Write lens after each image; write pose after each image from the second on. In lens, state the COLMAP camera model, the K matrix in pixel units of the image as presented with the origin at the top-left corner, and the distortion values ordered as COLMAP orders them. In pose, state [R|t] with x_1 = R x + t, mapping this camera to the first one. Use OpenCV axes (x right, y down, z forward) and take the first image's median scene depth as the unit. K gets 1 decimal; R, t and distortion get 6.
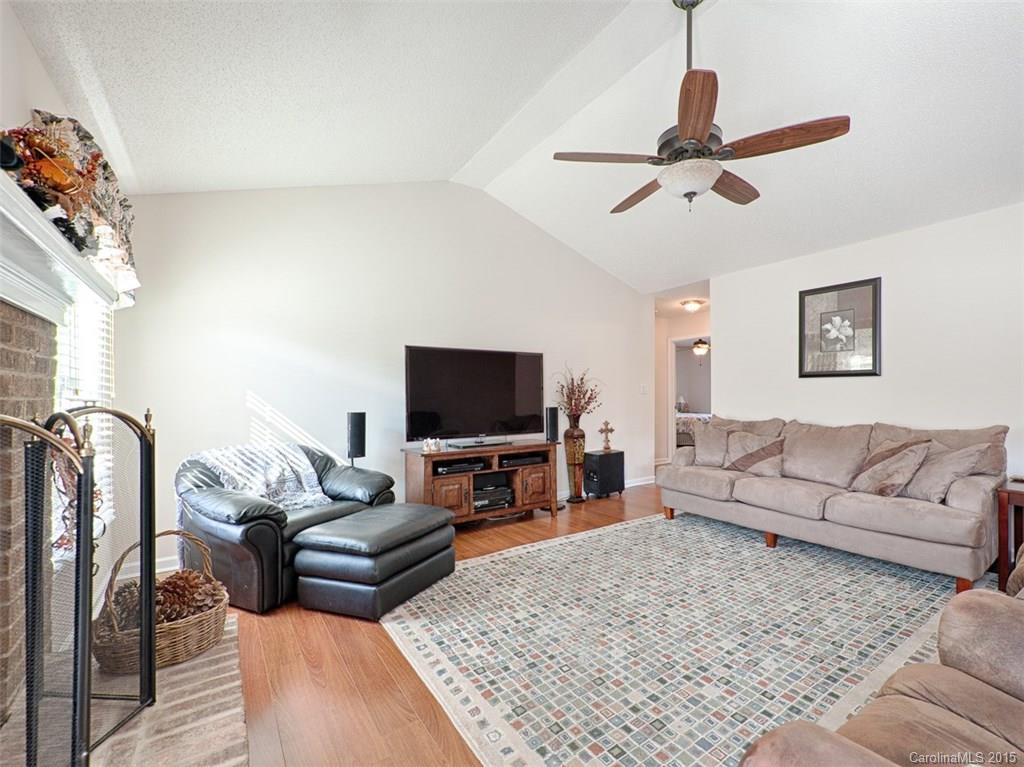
lens RADIAL K [[480.6, 0, 539.8], [0, 480.6, 397.3], [0, 0, 1]] dist [0.011412, -0.000275]
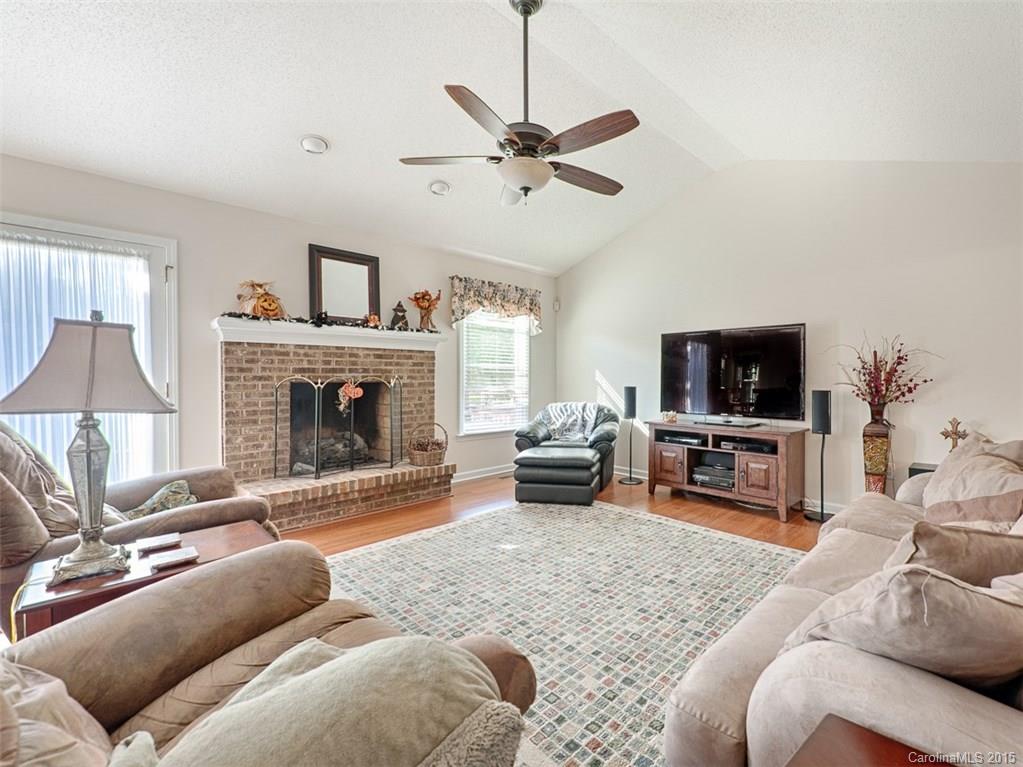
lens RADIAL K [[433.4, 0, 548.4], [0, 433.4, 381.4], [0, 0, 1]] dist [0.014235, -0.000087]
pose [[0.173101, 0.021580, -0.984668, 0.805359], [-0.007847, 0.999758, 0.020531, -0.005970], [0.984873, 0.004172, 0.173228, 0.551704]]
